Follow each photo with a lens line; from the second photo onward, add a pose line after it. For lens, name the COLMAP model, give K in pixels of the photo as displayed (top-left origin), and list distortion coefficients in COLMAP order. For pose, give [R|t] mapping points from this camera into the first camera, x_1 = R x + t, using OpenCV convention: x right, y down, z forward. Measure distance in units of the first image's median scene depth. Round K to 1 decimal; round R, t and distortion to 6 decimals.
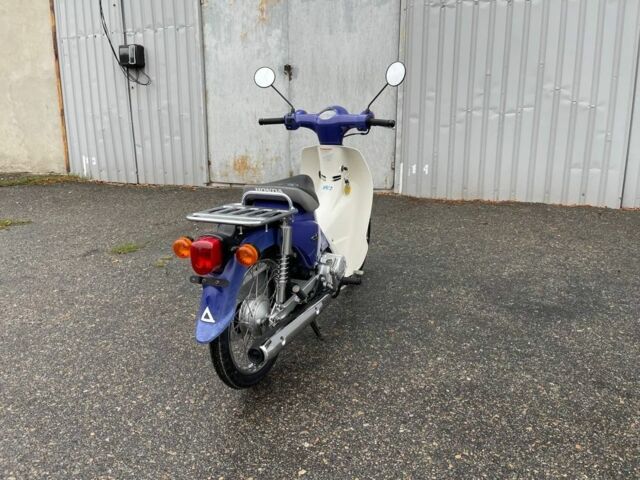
lens RADIAL K [[487.3, 0, 317.2], [0, 487.3, 240.8], [0, 0, 1]] dist [0.072812, -0.099326]
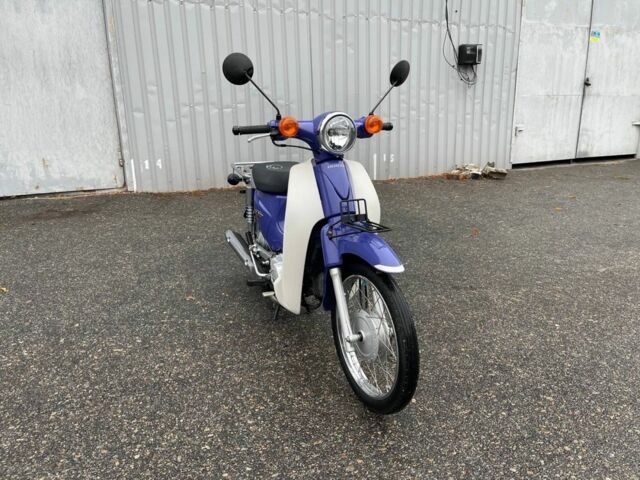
lens RADIAL K [[487.3, 0, 319.9], [0, 487.3, 241.1], [0, 0, 1]] dist [0.072812, -0.099326]
pose [[0.691613, -0.184094, 0.698413, -0.295404], [0.173121, 0.981037, 0.087156, -0.023644], [-0.701213, 0.060632, 0.710369, 0.074978]]
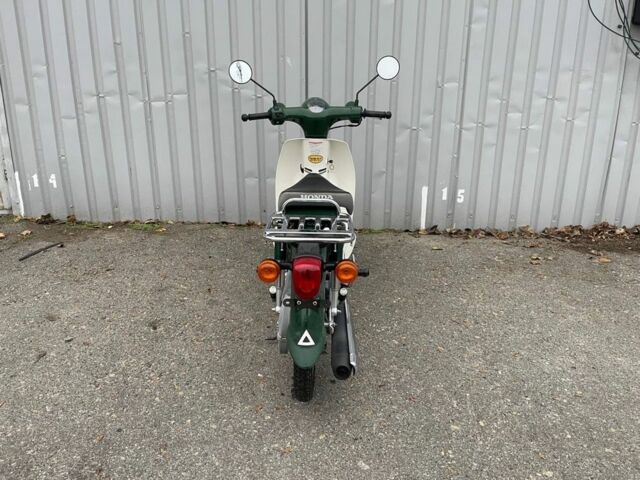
lens RADIAL K [[487.3, 0, 323.4], [0, 487.3, 241.2], [0, 0, 1]] dist [0.072812, -0.099326]
pose [[0.934529, -0.090552, 0.344174, 0.348992], [0.063676, 0.994027, 0.088629, -0.105428], [-0.350144, -0.060910, 0.934714, 0.239598]]
